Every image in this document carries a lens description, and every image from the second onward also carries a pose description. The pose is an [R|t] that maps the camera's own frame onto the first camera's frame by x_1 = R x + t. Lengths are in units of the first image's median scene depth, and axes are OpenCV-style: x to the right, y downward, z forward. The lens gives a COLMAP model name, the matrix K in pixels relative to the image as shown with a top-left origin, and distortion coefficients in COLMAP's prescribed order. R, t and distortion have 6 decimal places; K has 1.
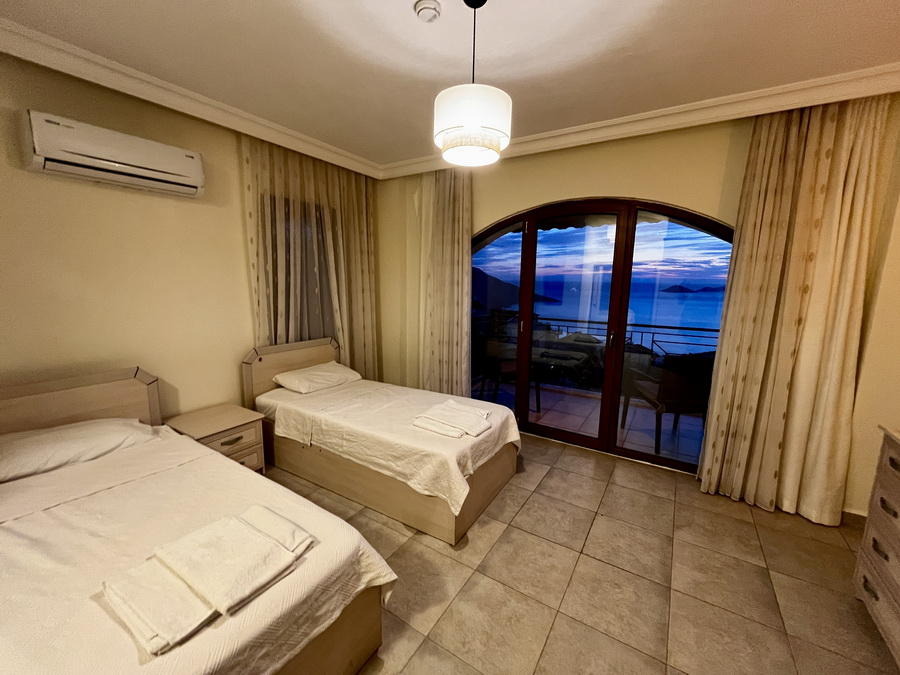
lens RADIAL K [[364.7, 0, 449.9], [0, 364.7, 337.9], [0, 0, 1]] dist [-0.002205, -0.000170]
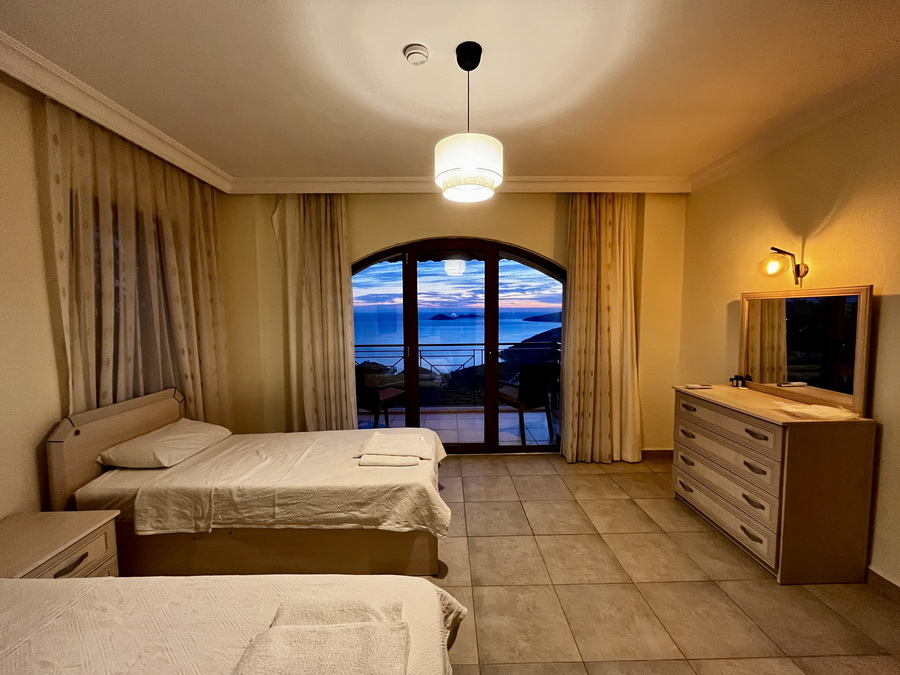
lens RADIAL K [[367.4, 0, 450.0], [0, 367.4, 337.5], [0, 0, 1]] dist [-0.000554, 0.000074]
pose [[0.833493, -0.061673, 0.549078, -0.382416], [0.109465, 0.992485, -0.054689, -0.001674], [-0.541579, 0.105687, 0.833980, 0.080899]]
